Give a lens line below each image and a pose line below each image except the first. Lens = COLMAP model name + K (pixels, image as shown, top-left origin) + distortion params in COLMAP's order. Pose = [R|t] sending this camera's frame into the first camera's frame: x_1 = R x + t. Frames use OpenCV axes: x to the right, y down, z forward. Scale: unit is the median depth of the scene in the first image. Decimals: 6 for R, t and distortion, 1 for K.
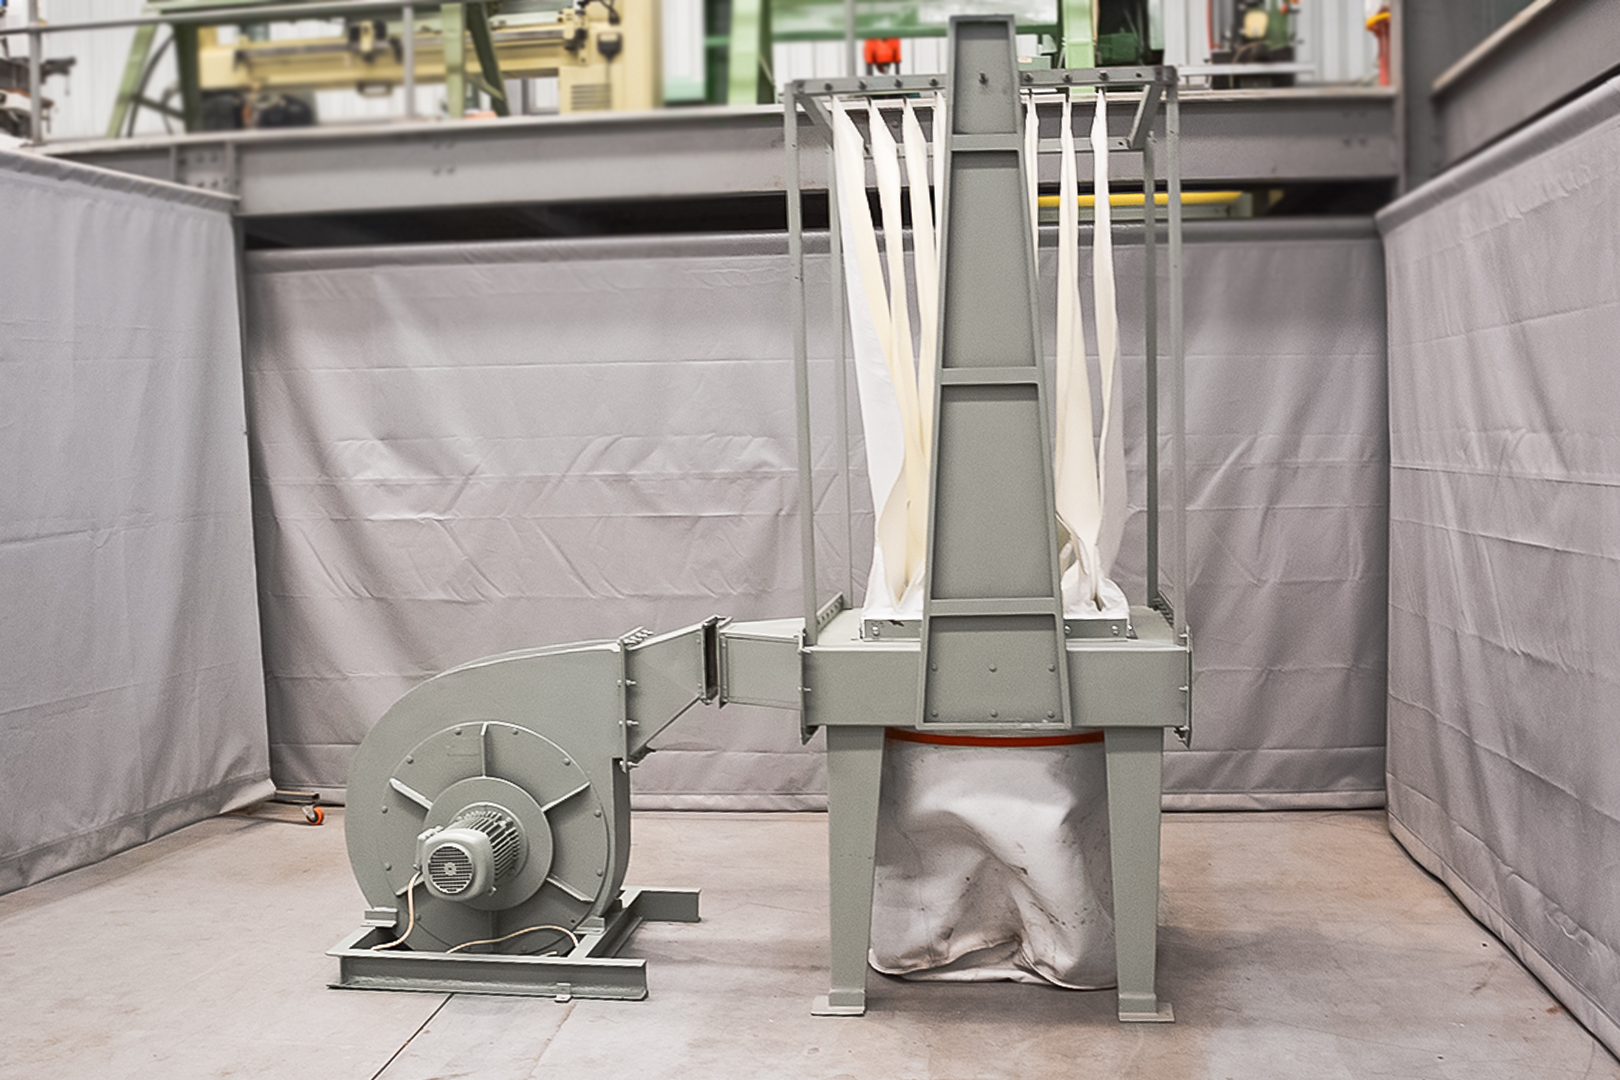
lens RADIAL K [[1687.3, 0, 772.8], [0, 1687.3, 558.7], [0, 0, 1]] dist [-0.169363, 0.174372]
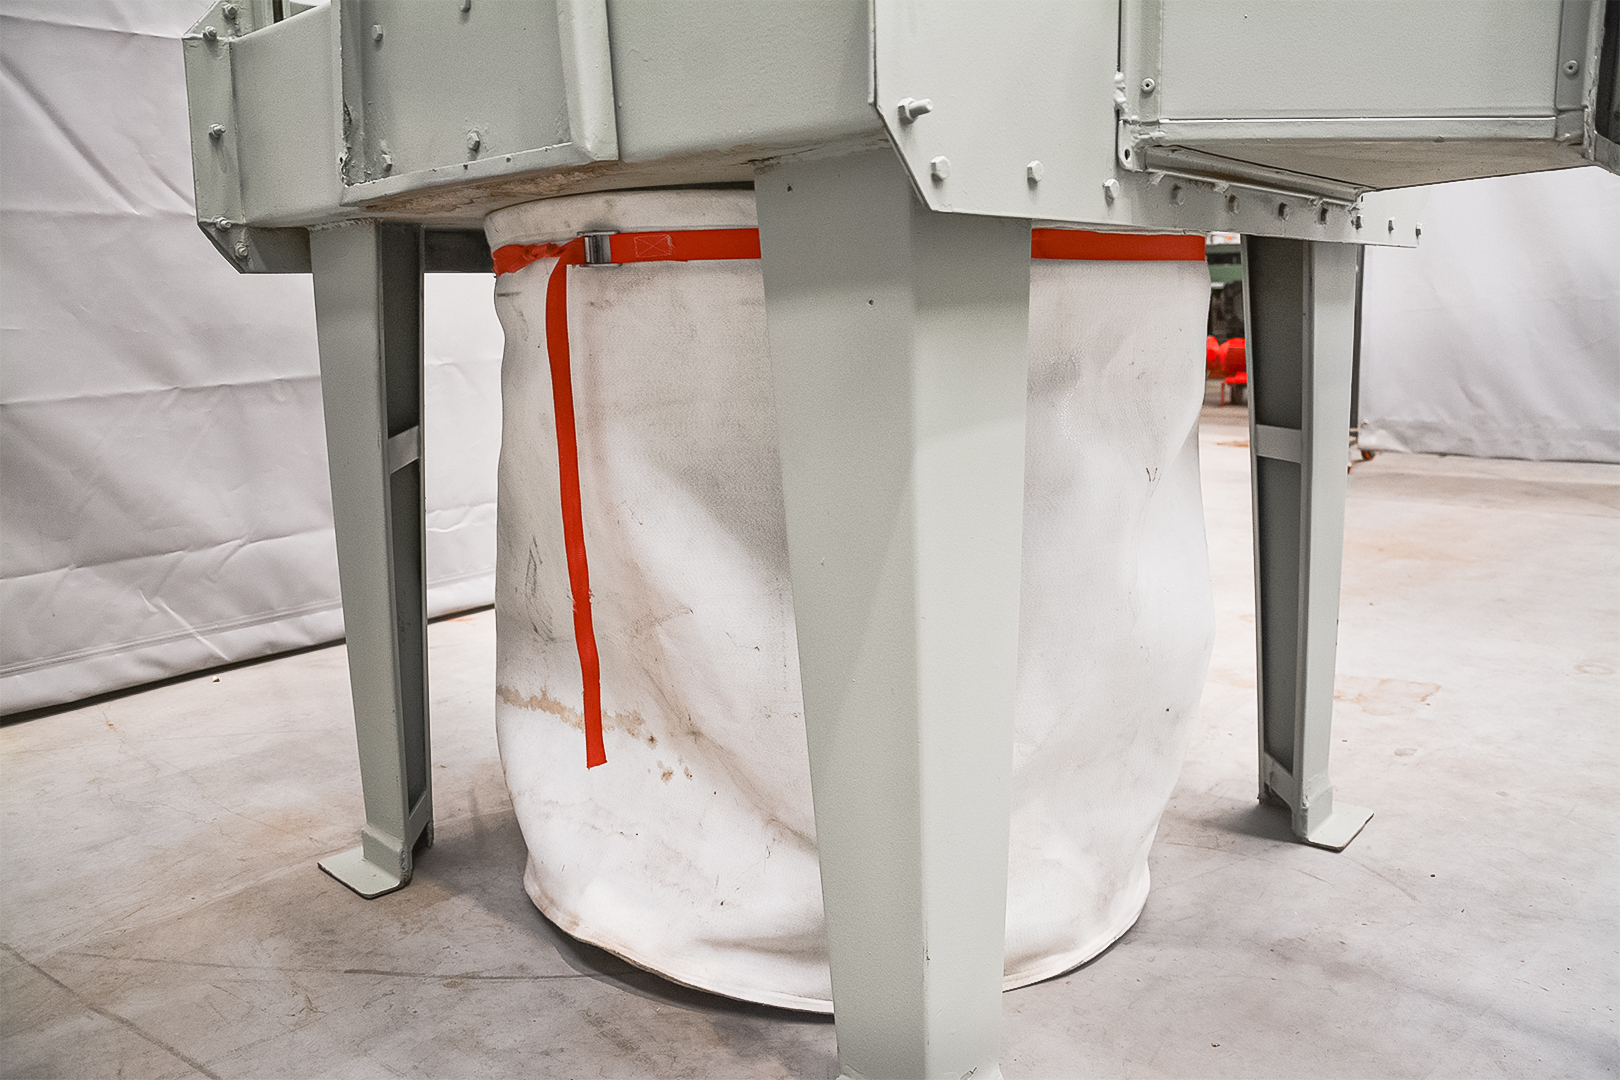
lens RADIAL K [[1271.6, 0, 821.2], [0, 1271.6, 544.0], [0, 0, 1]] dist [-0.162942, 0.128646]
pose [[-0.836965, -0.061502, 0.543789, -0.026752], [0.079488, 0.969465, 0.231988, 0.077016], [-0.541453, 0.237390, -0.806520, 1.083170]]
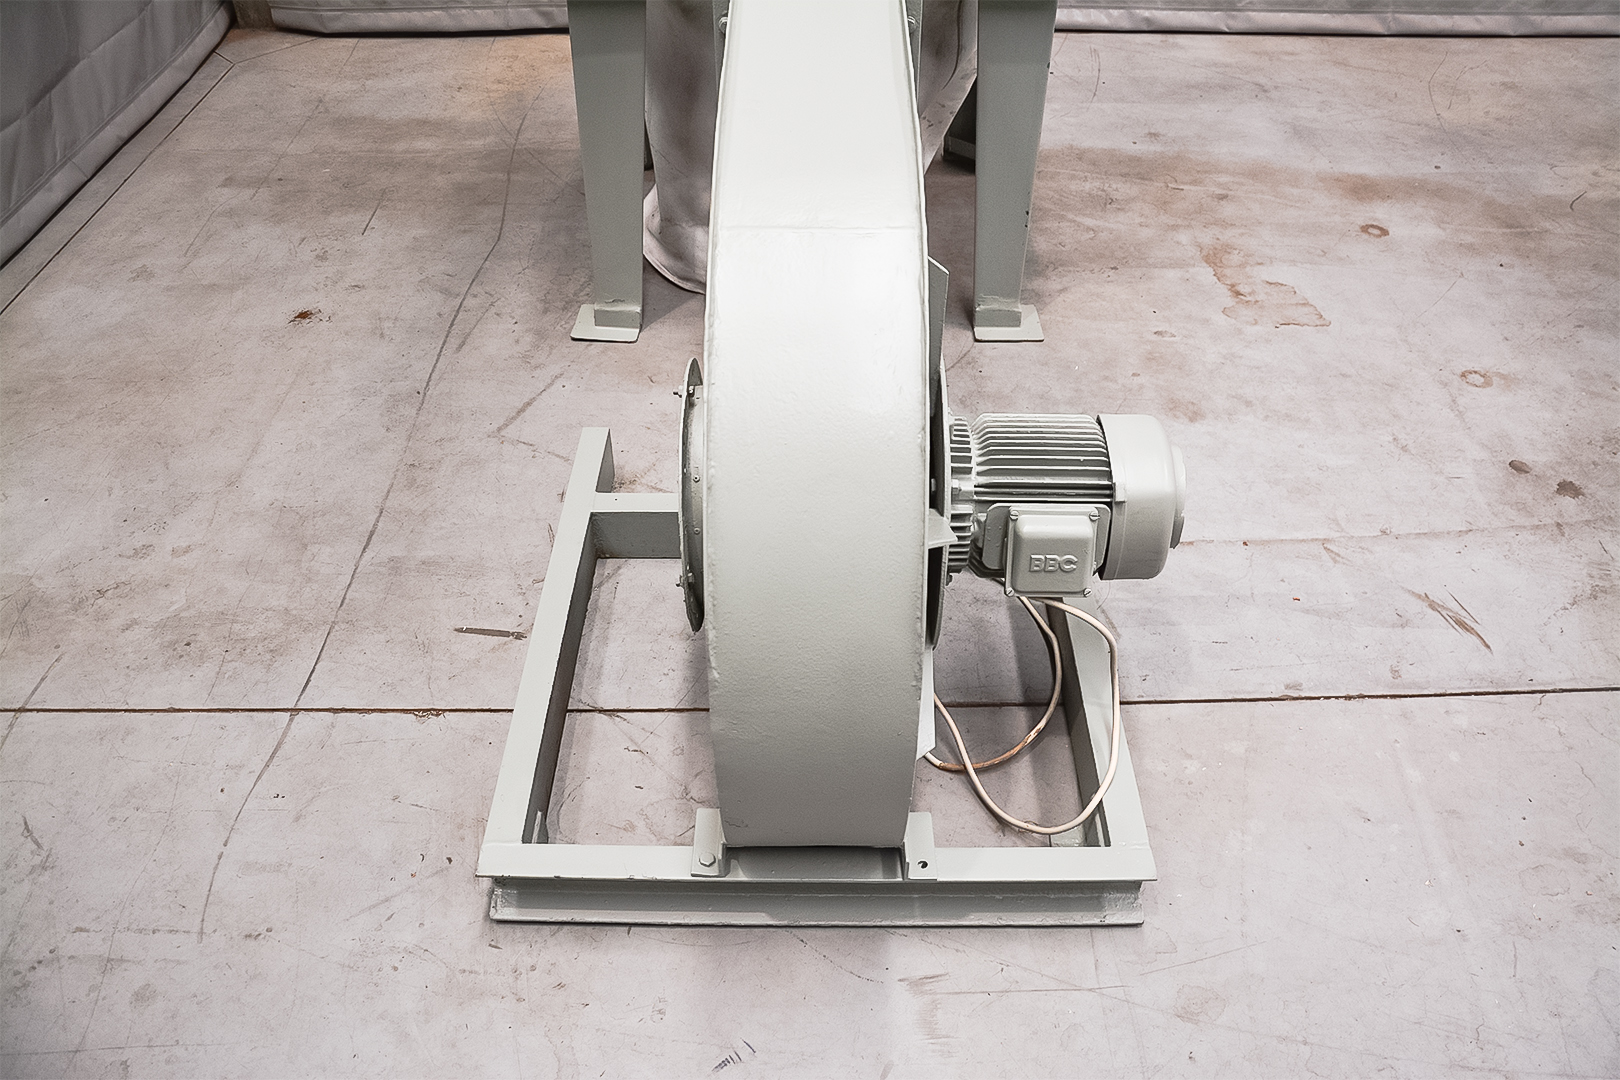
lens RADIAL K [[1271.6, 0, 821.2], [0, 1271.6, 544.0], [0, 0, 1]] dist [-0.162942, 0.128646]
pose [[-0.142524, -0.630862, 0.762693, -0.374868], [0.065085, 0.762918, 0.643211, -0.032356], [-0.987649, 0.141313, -0.067674, 0.916928]]
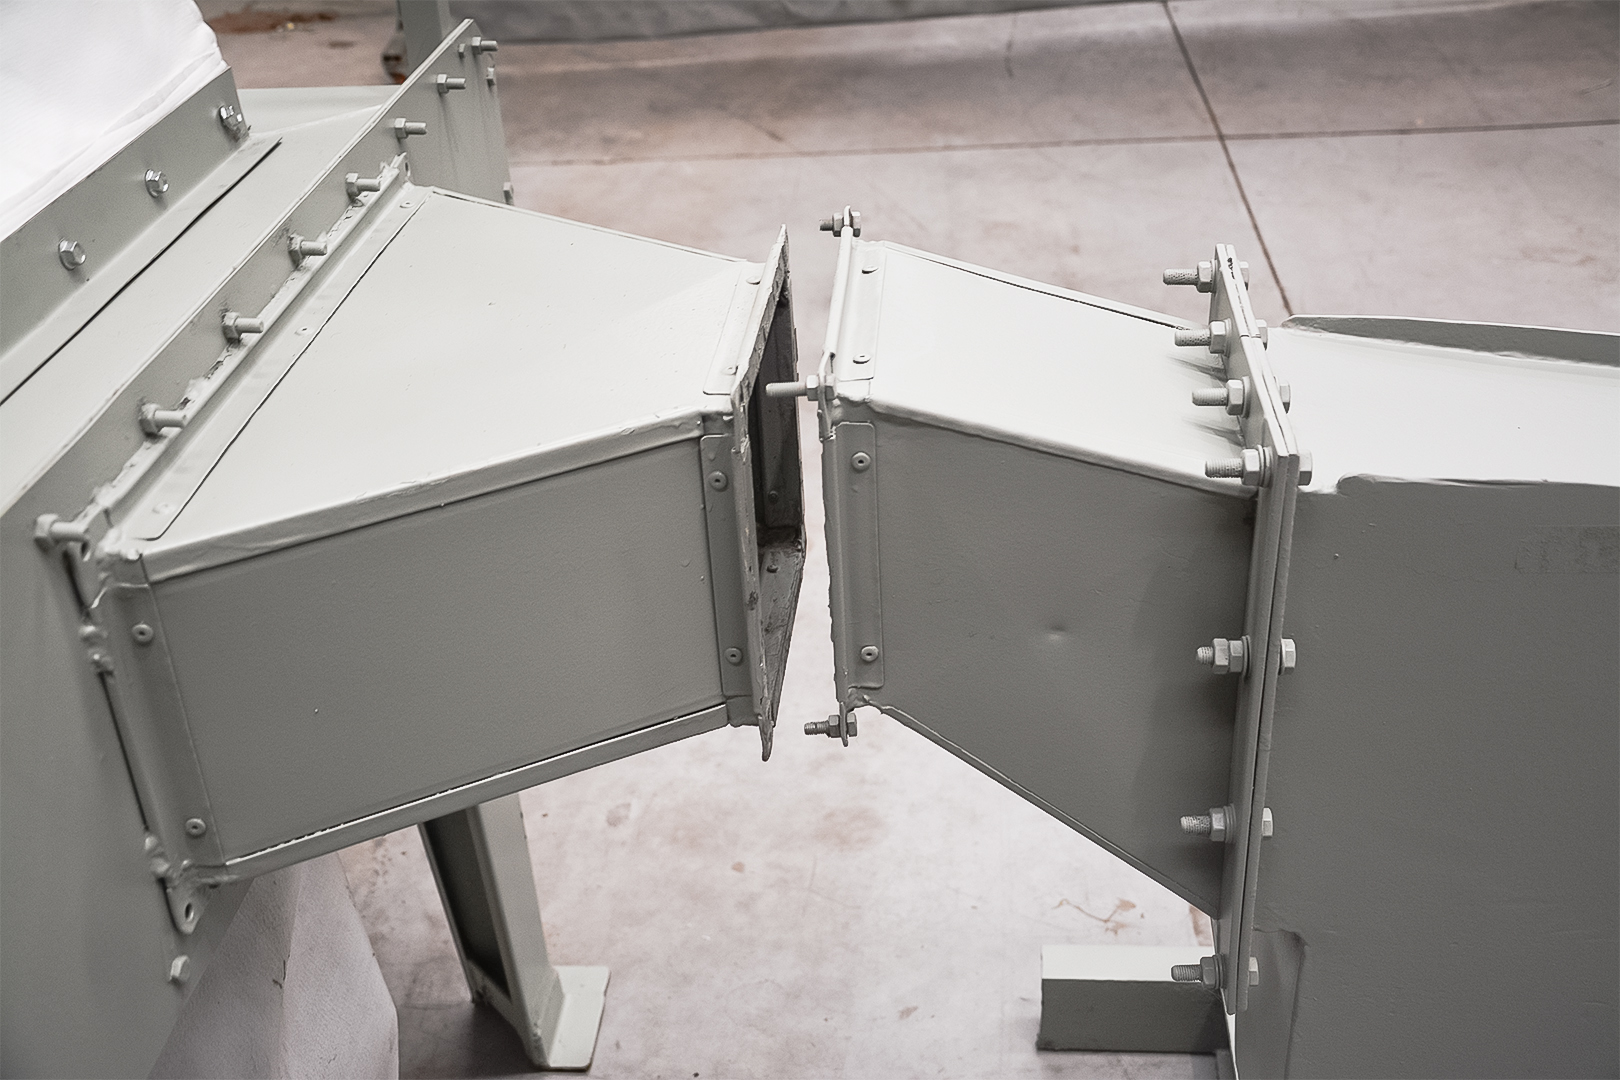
lens RADIAL K [[1774.8, 0, 831.0], [0, 1774.8, 549.6], [0, 0, 1]] dist [-0.000556, 0.003119]
pose [[-0.995221, 0.095672, -0.019531, -0.026347], [0.066582, 0.811212, 0.580949, -0.050431], [0.071424, 0.576873, -0.813706, 1.032383]]
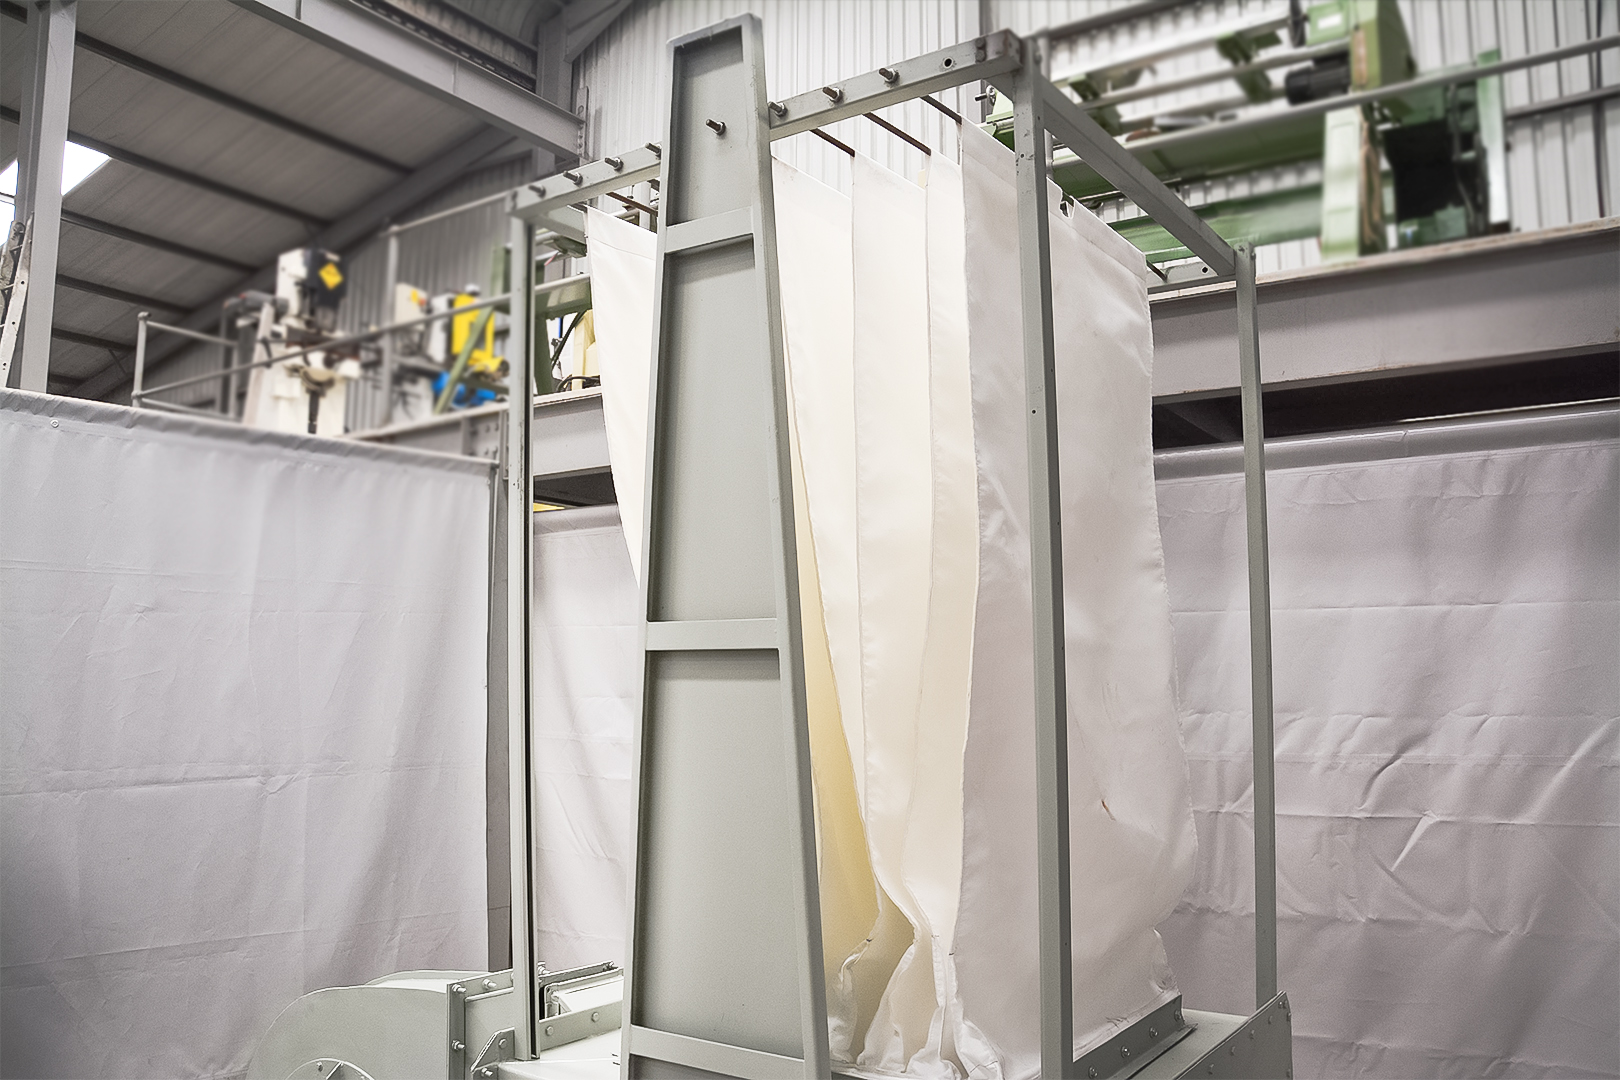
lens RADIAL K [[1262.0, 0, 816.3], [0, 1262.0, 547.0], [0, 0, 1]] dist [-0.154356, 0.111997]
pose [[0.891328, -0.028770, -0.452445, 0.261167], [-0.052172, 0.984845, -0.165404, -0.052713], [0.450346, 0.171035, 0.876319, 0.483534]]
